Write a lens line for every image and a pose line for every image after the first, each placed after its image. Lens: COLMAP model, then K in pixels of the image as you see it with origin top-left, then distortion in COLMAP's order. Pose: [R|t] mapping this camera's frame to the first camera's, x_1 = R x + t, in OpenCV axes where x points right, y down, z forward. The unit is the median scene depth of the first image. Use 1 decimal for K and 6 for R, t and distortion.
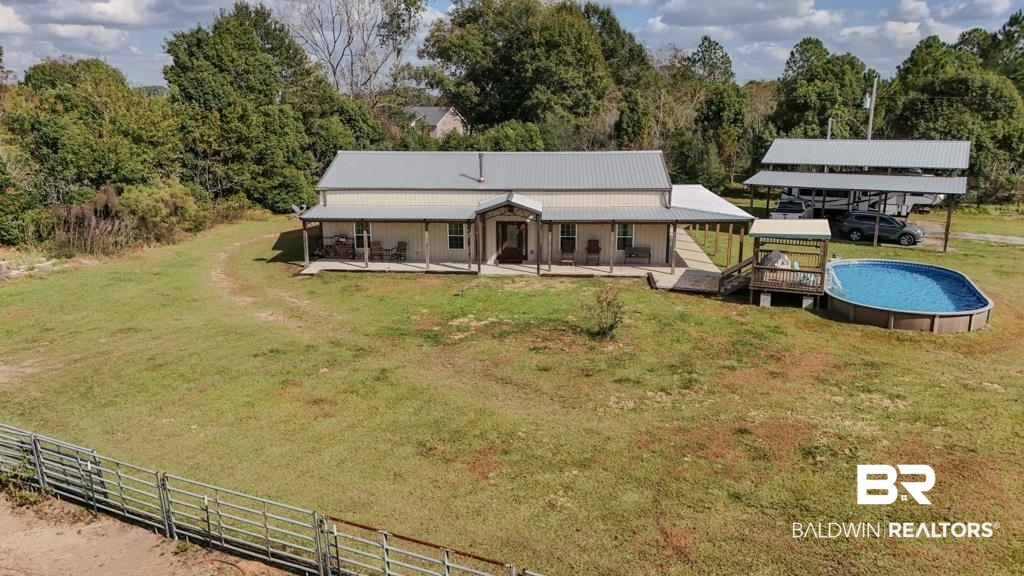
lens RADIAL K [[754.7, 0, 513.4], [0, 754.7, 285.4], [0, 0, 1]] dist [0.075468, -0.074969]
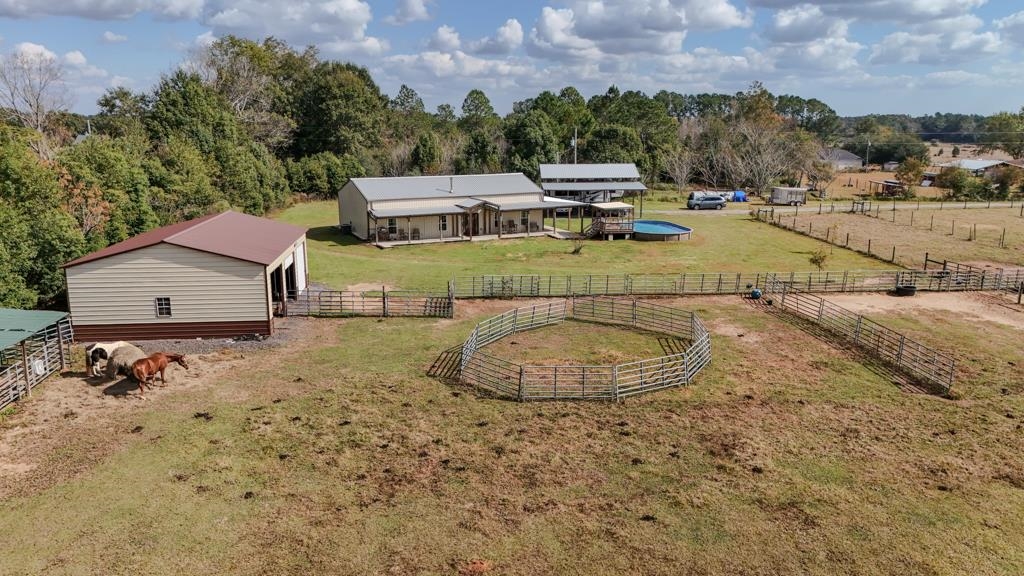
lens RADIAL K [[754.7, 0, 510.8], [0, 754.7, 290.2], [0, 0, 1]] dist [0.075468, -0.074969]
pose [[0.855238, -0.109572, 0.506519, -0.608156], [0.117836, 0.992907, 0.015828, 0.058641], [-0.504660, 0.046149, 0.862084, -0.439833]]
